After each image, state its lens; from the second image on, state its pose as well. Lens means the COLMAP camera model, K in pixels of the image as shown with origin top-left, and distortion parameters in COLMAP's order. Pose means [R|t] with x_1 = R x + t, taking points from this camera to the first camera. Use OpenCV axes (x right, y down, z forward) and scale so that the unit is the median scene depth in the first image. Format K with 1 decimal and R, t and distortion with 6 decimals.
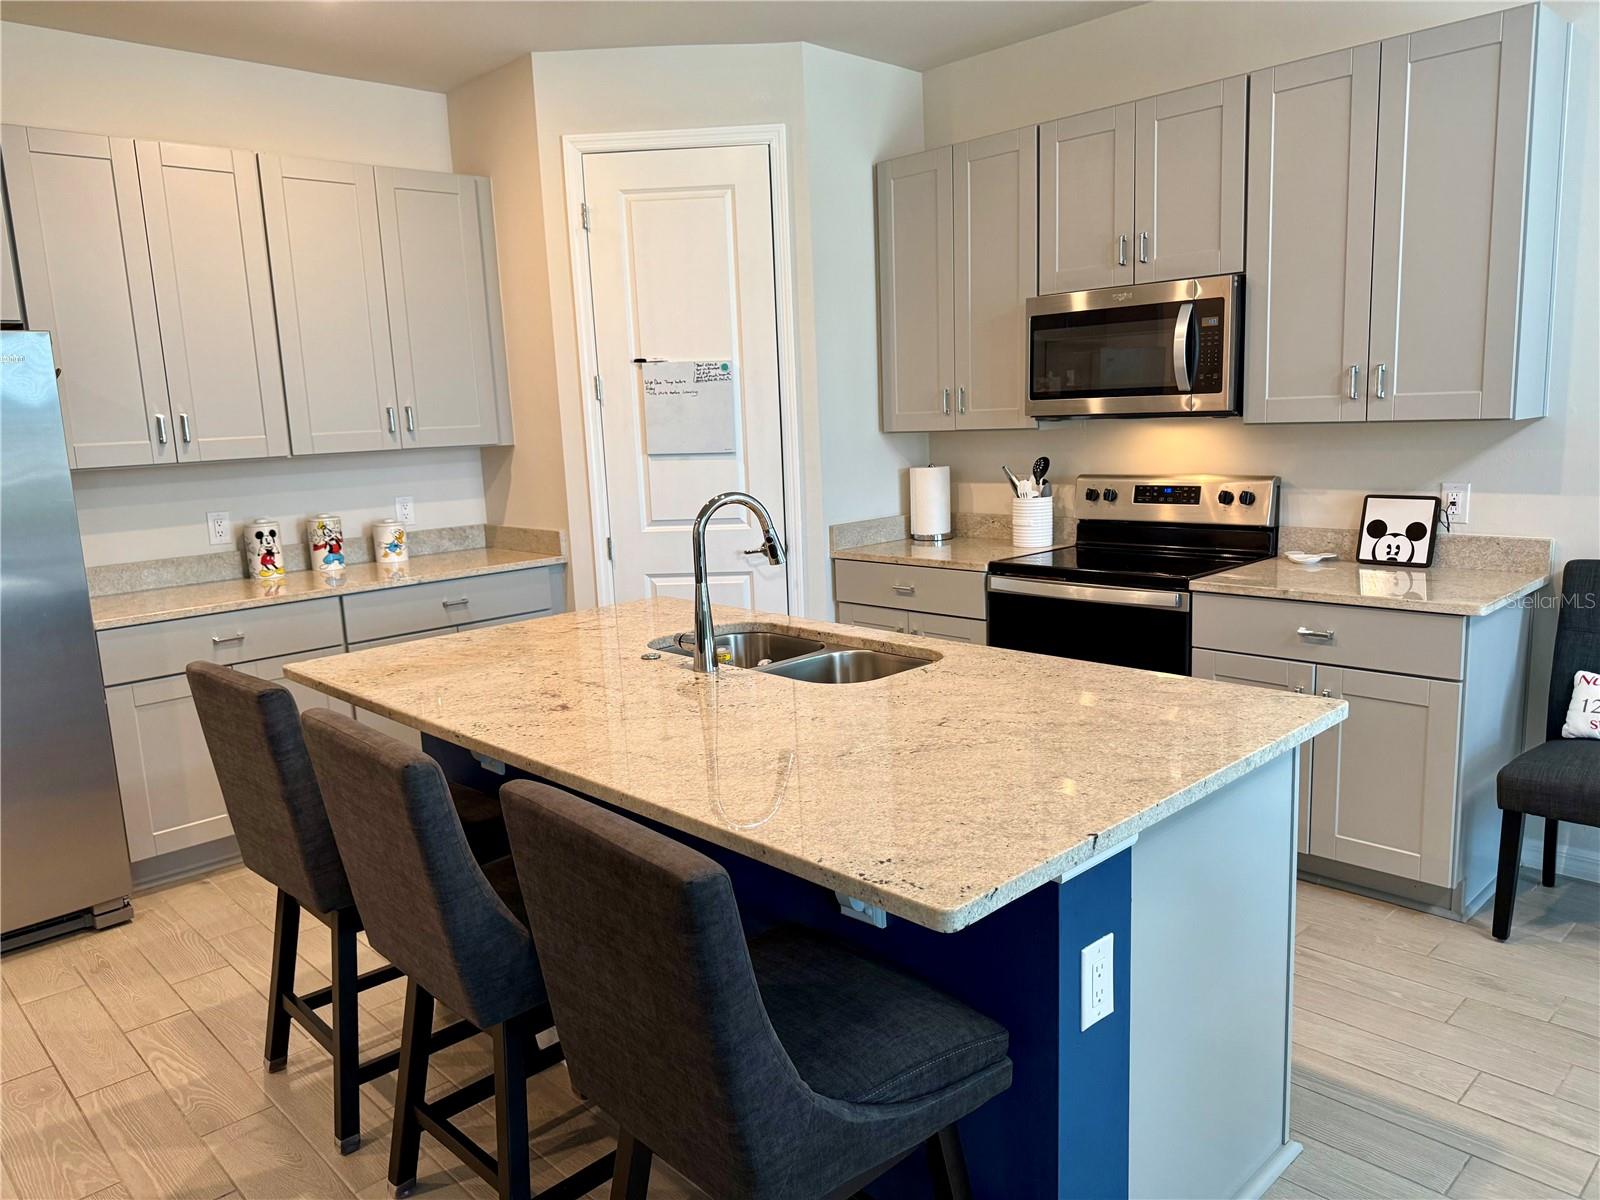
lens RADIAL K [[1116.2, 0, 800.0], [0, 1116.2, 600.0], [0, 0, 1]] dist [0.114887, -0.194150]
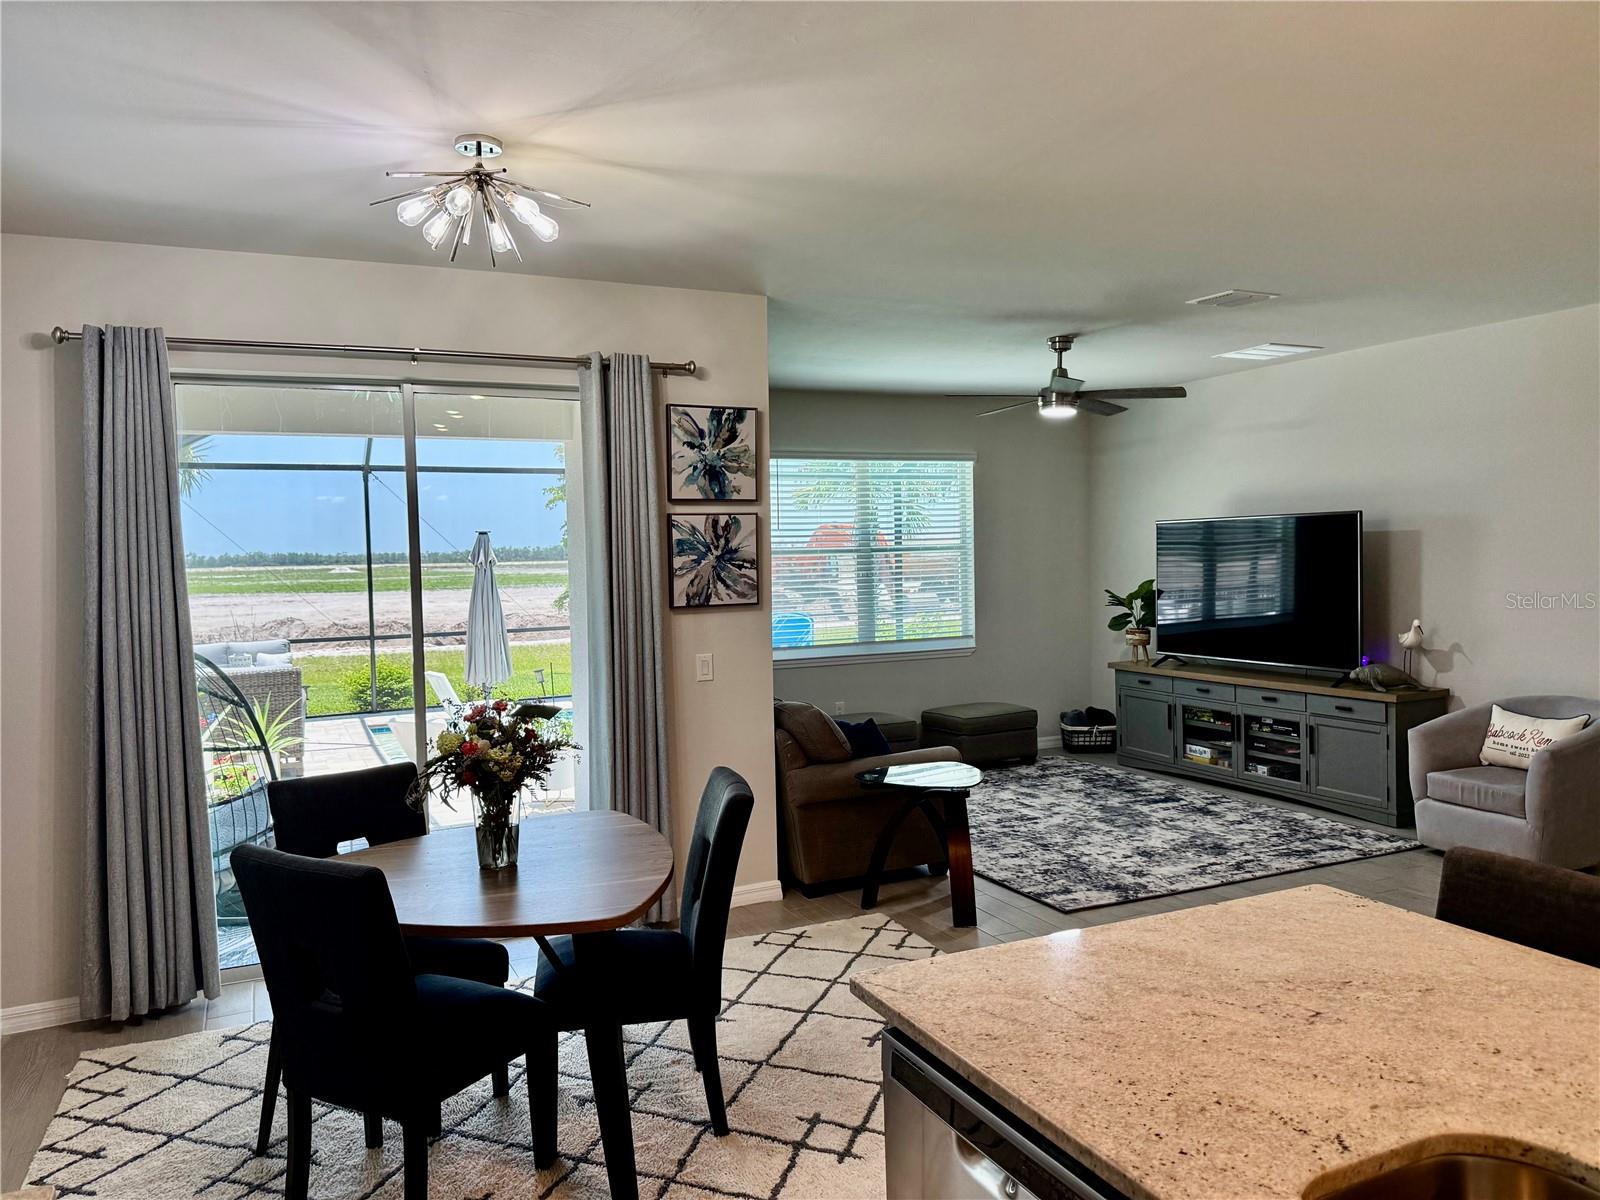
lens RADIAL K [[1124.4, 0, 794.8], [0, 1124.4, 588.5], [0, 0, 1]] dist [0.087738, -0.118631]
pose [[-0.946836, 0.053051, 0.317312, 0.103190], [0.115707, 0.976466, 0.182008, -0.205239], [-0.300189, 0.209047, -0.930691, 0.920088]]
